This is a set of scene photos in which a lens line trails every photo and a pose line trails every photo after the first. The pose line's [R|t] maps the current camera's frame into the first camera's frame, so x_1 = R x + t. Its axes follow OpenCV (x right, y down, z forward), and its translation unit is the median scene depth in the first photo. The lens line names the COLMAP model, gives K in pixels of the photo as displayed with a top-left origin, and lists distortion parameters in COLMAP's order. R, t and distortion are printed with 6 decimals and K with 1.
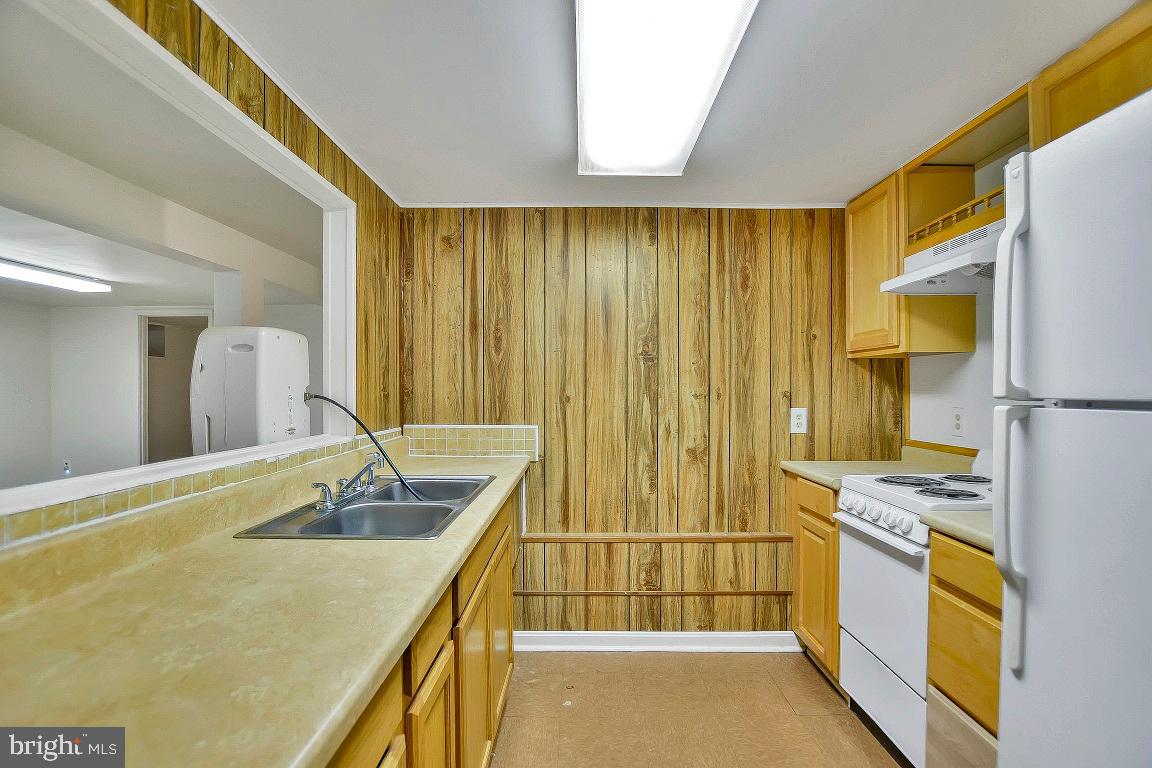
lens RADIAL K [[527.0, 0, 577.0], [0, 527.0, 391.1], [0, 0, 1]] dist [-0.020183, 0.004047]
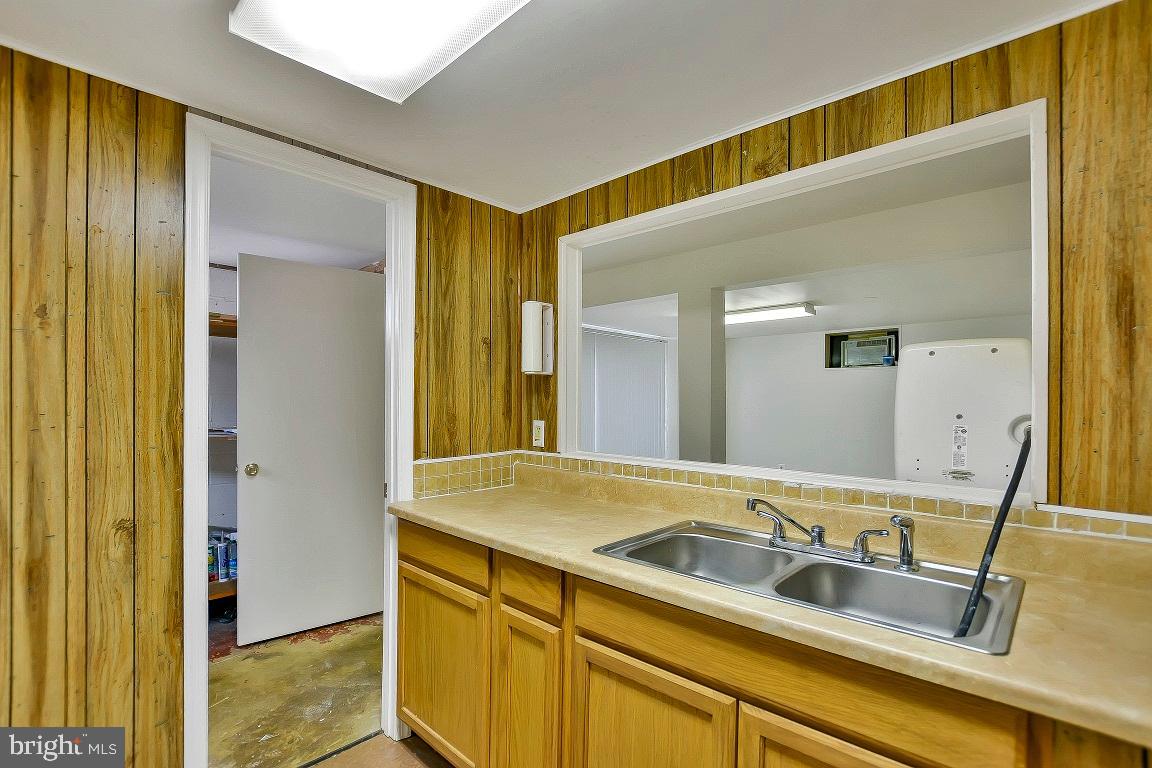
lens RADIAL K [[527.0, 0, 578.1], [0, 527.0, 392.8], [0, 0, 1]] dist [-0.020183, 0.004047]
pose [[-0.685437, -0.001116, -0.728131, 0.453934], [0.000642, 0.999998, -0.002137, -0.048074], [0.728132, -0.001932, -0.685434, 1.376863]]
